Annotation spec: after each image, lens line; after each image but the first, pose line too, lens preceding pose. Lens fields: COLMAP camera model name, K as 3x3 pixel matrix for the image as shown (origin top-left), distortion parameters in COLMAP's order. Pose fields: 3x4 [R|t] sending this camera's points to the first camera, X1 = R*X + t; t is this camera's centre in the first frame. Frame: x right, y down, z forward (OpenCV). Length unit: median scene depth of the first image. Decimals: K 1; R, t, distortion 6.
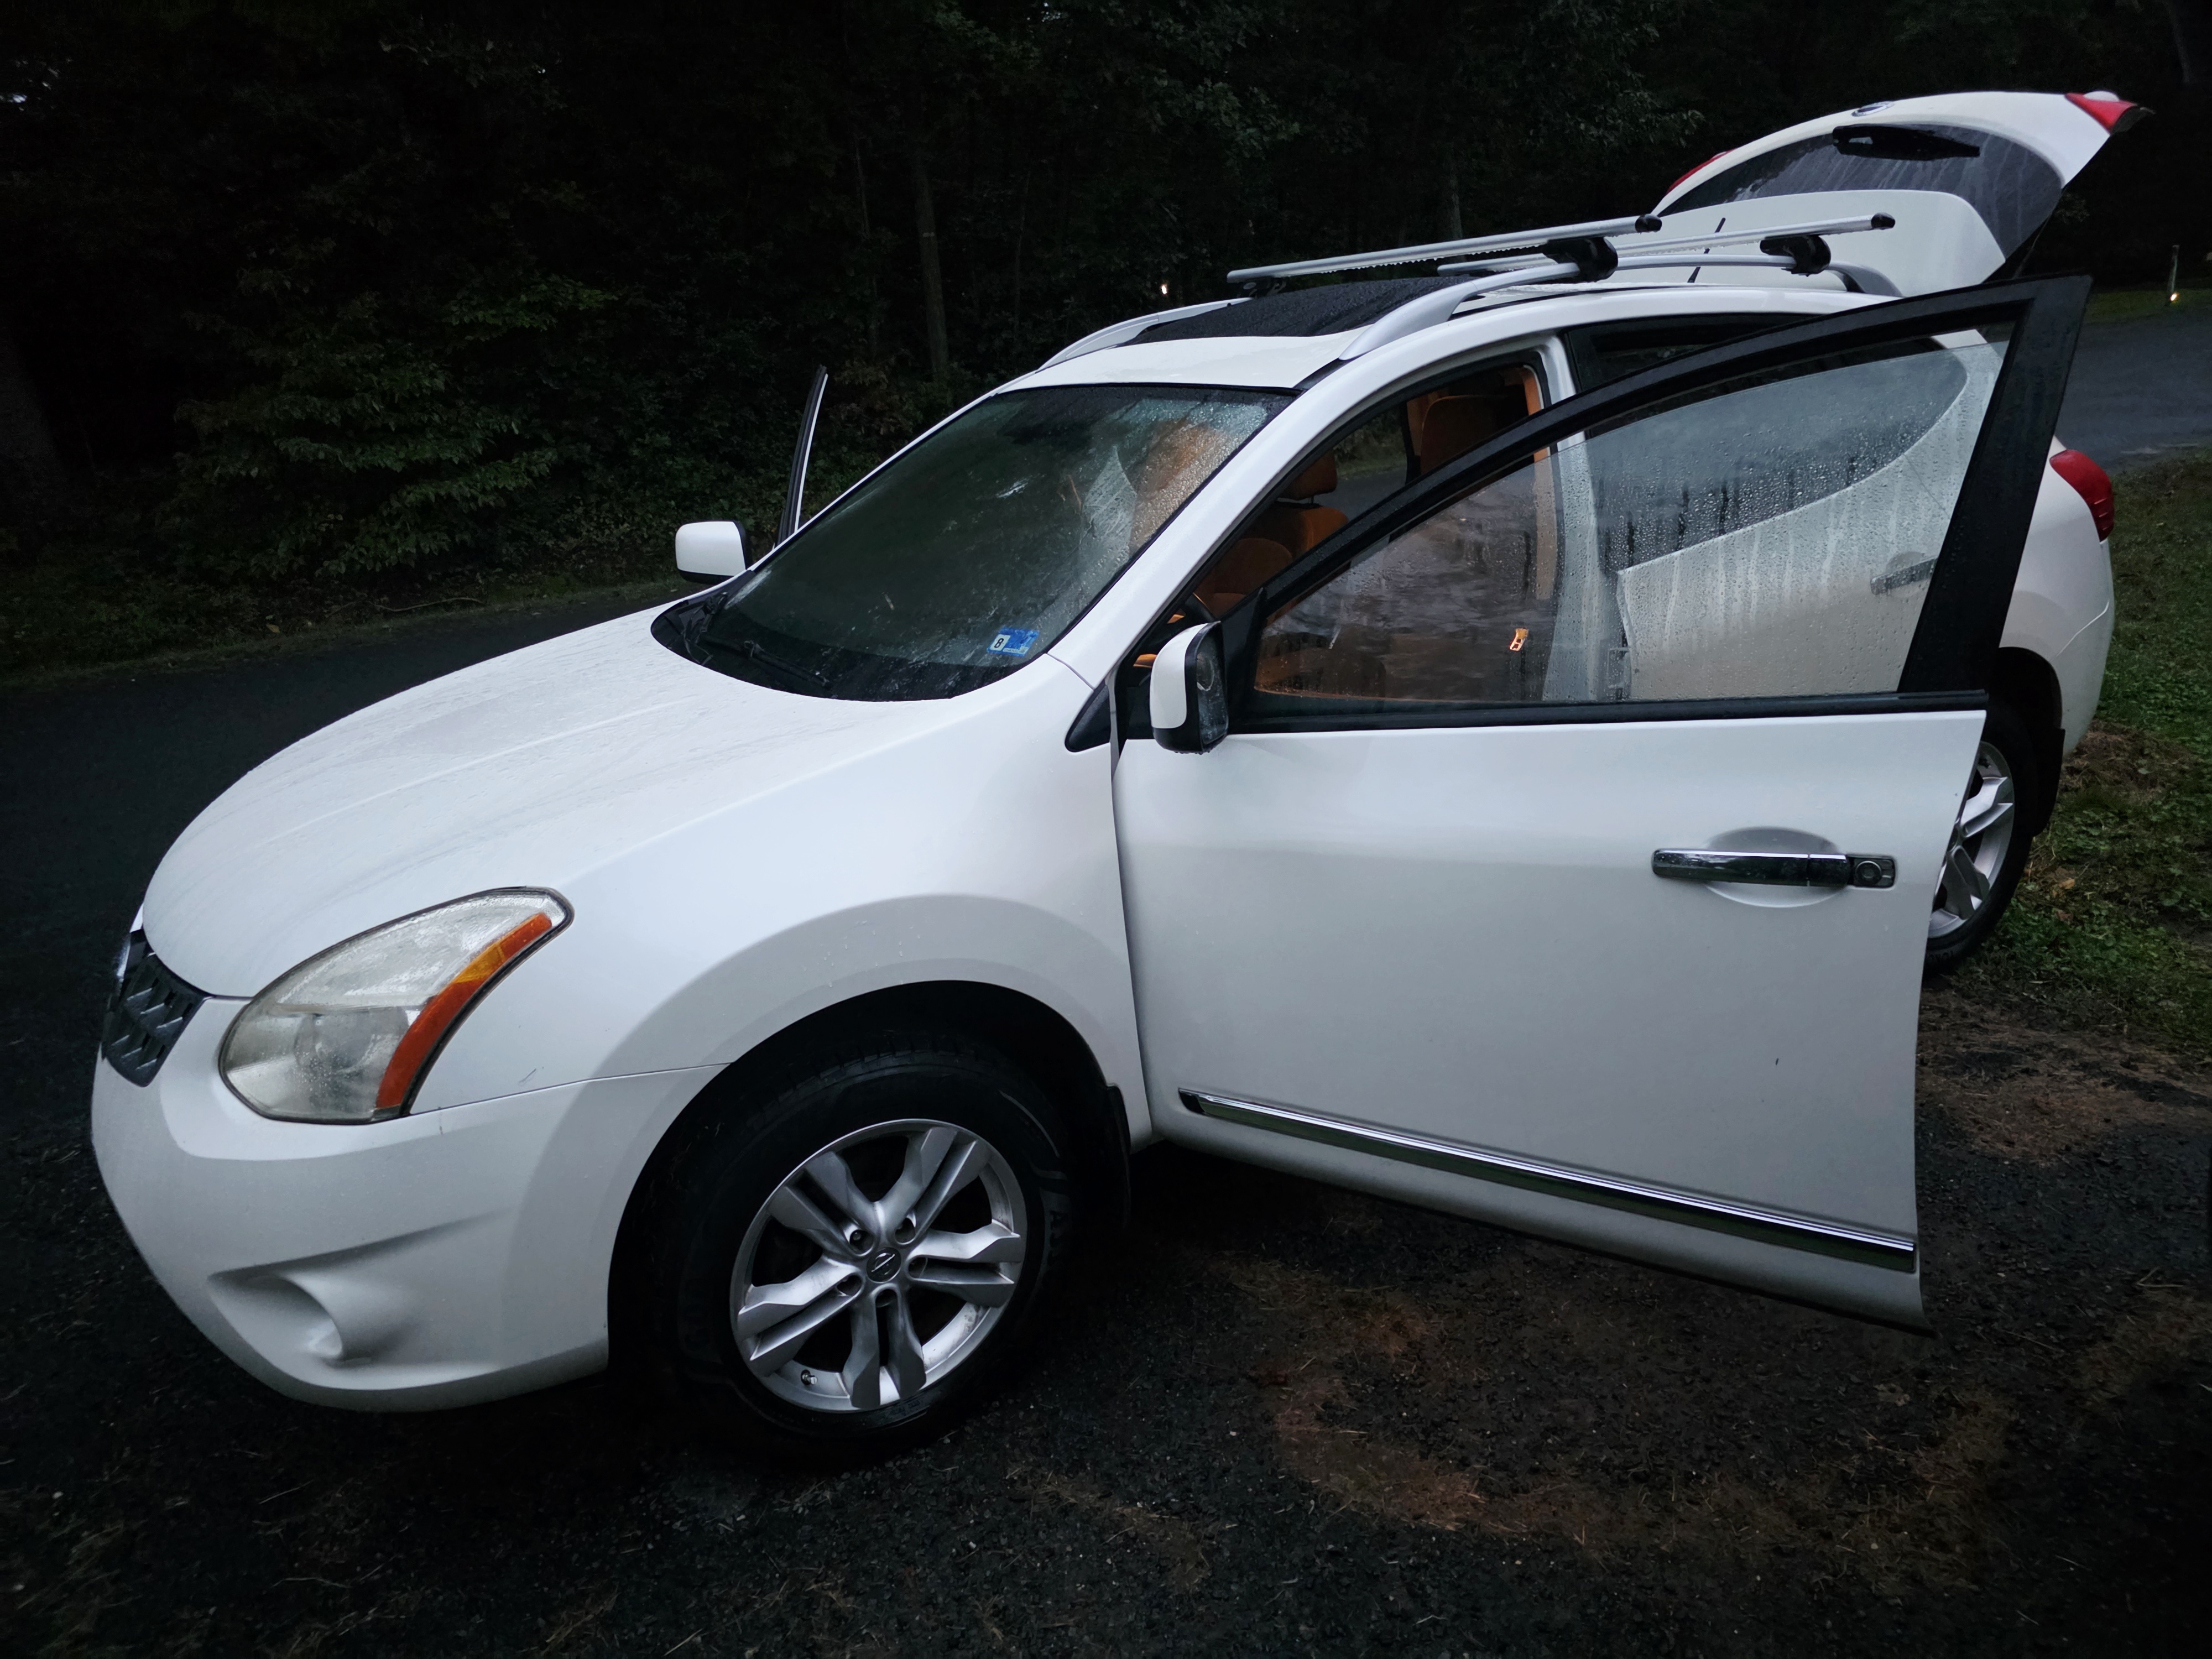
lens RADIAL K [[1528.9, 0, 1106.0], [0, 1528.9, 829.5], [0, 0, 1]] dist [0.043262, -0.029911]
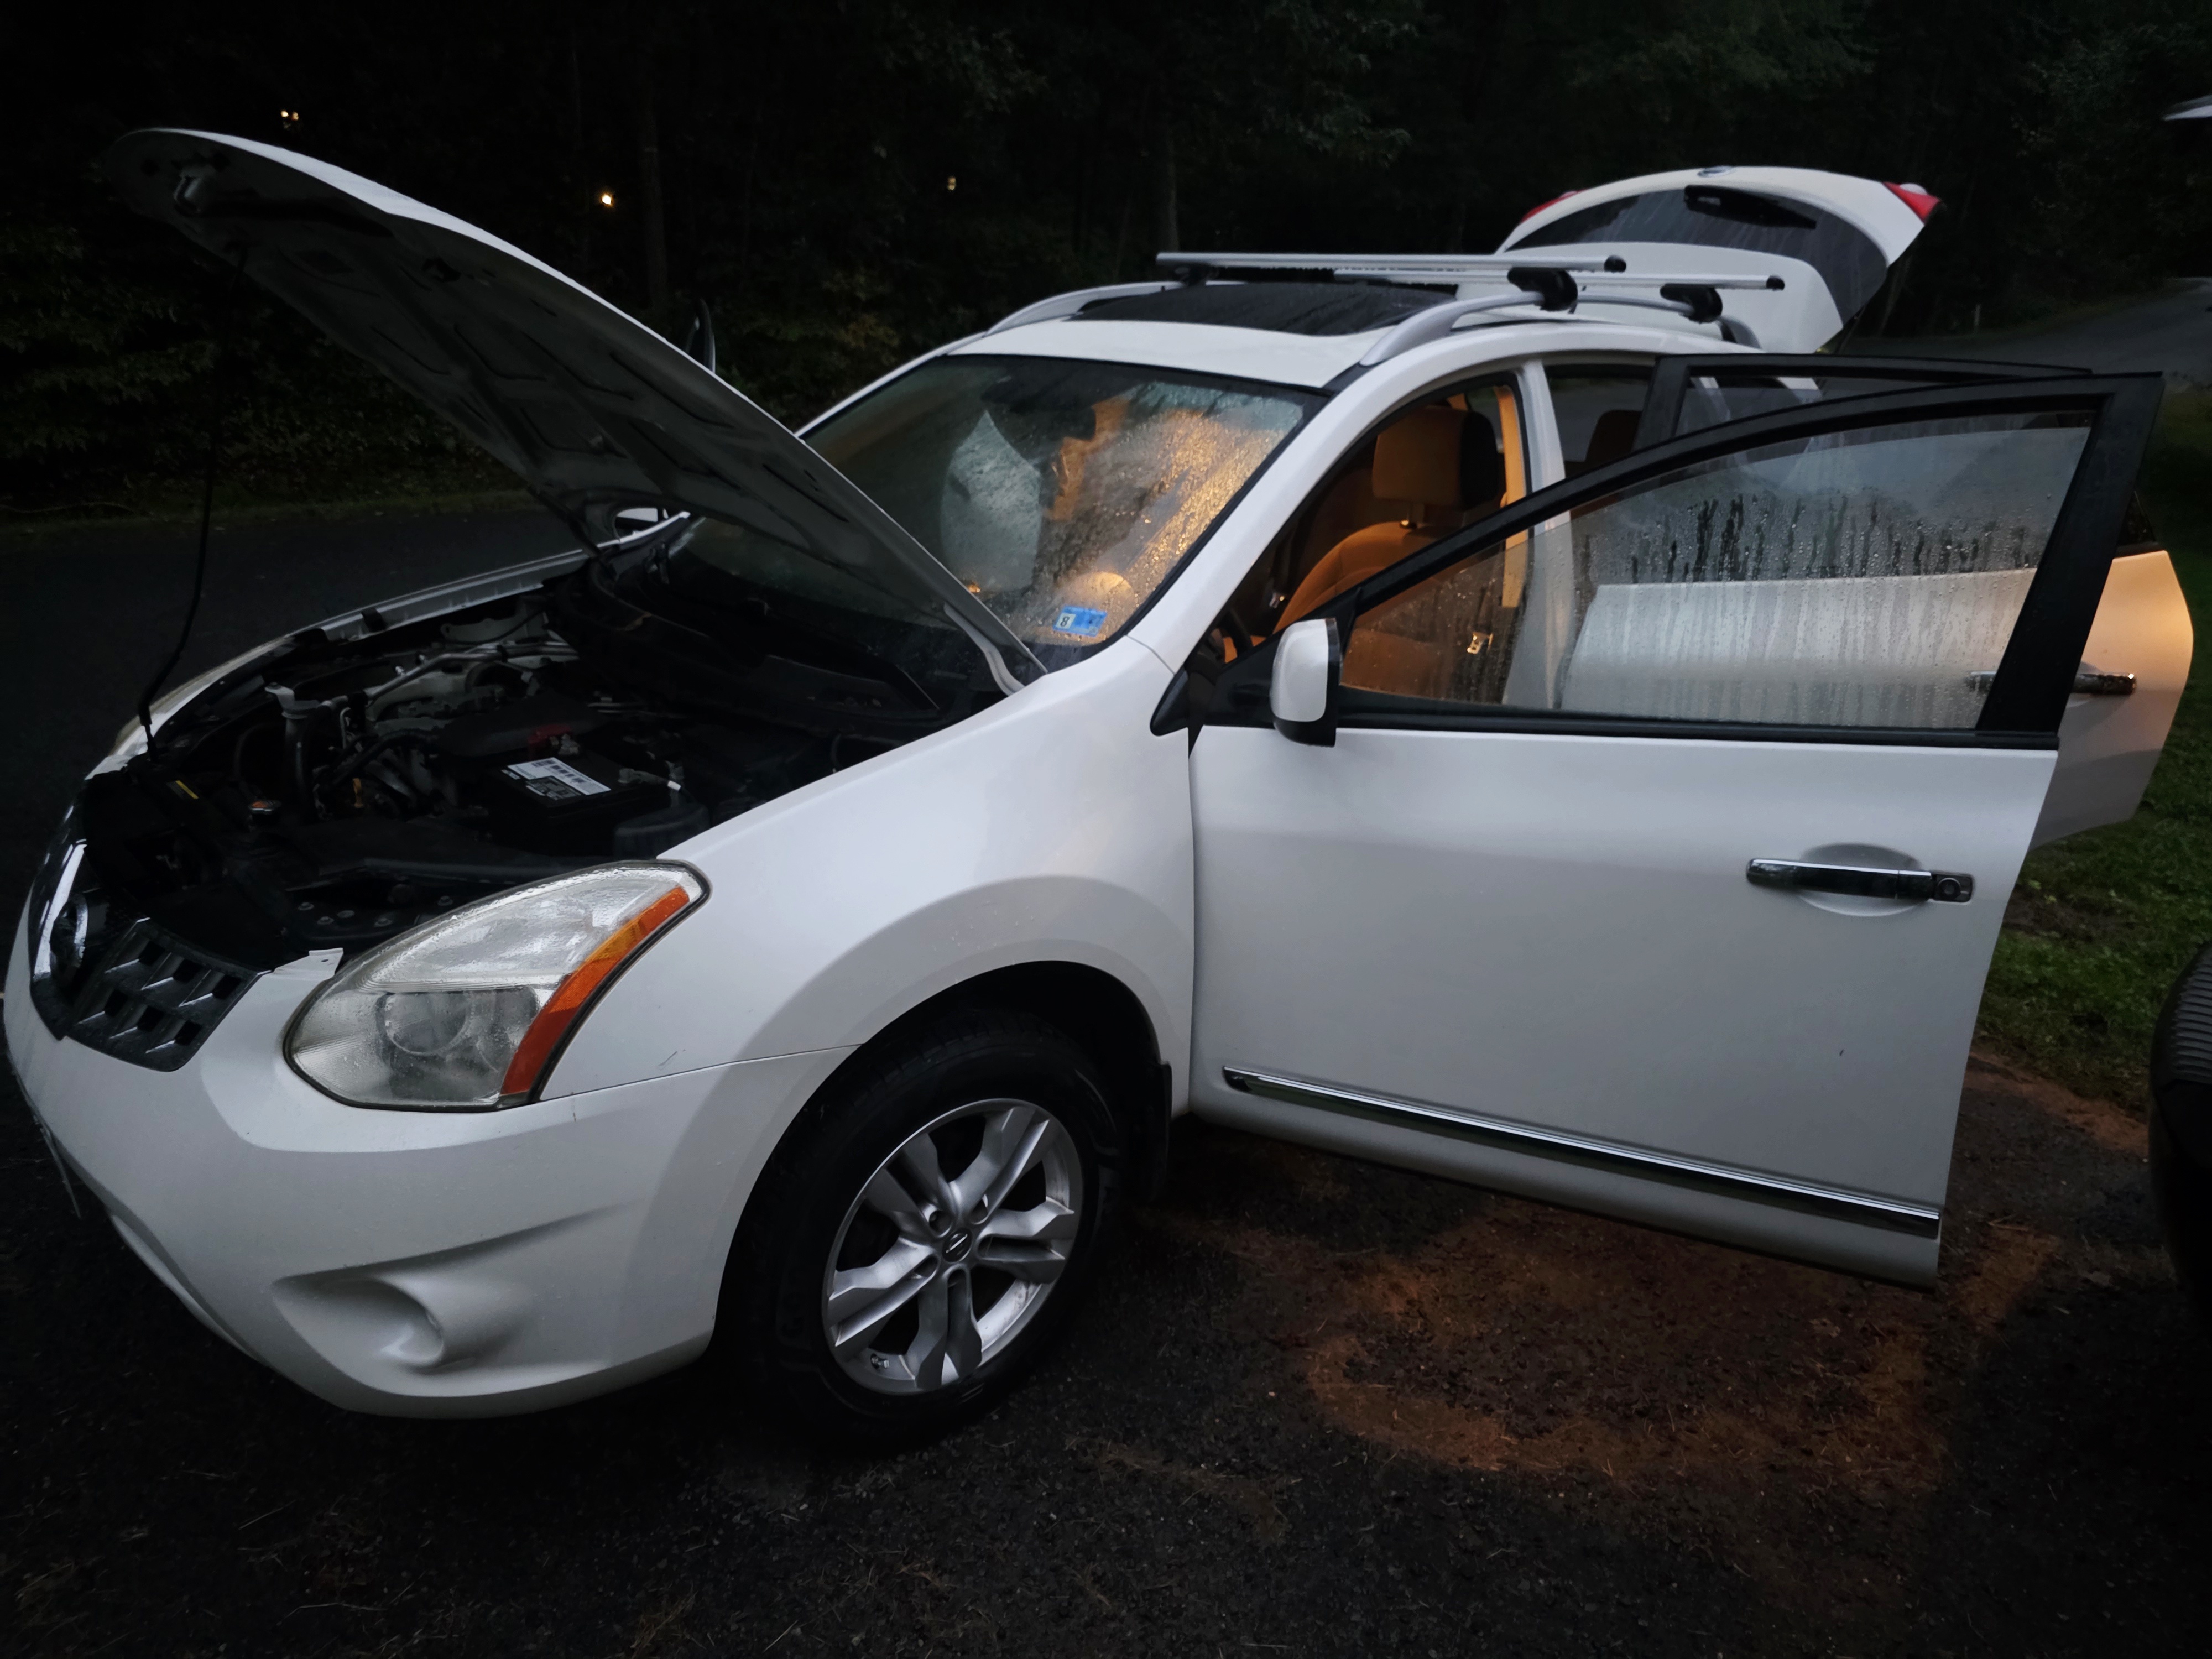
lens RADIAL K [[1547.1, 0, 1073.7], [0, 1547.1, 836.6], [0, 0, 1]] dist [0.037746, -0.031689]
pose [[0.972537, 0.027955, 0.231065, -0.311879], [-0.034641, 0.999089, 0.024926, -0.007876], [-0.230157, -0.032246, 0.972619, 0.015919]]
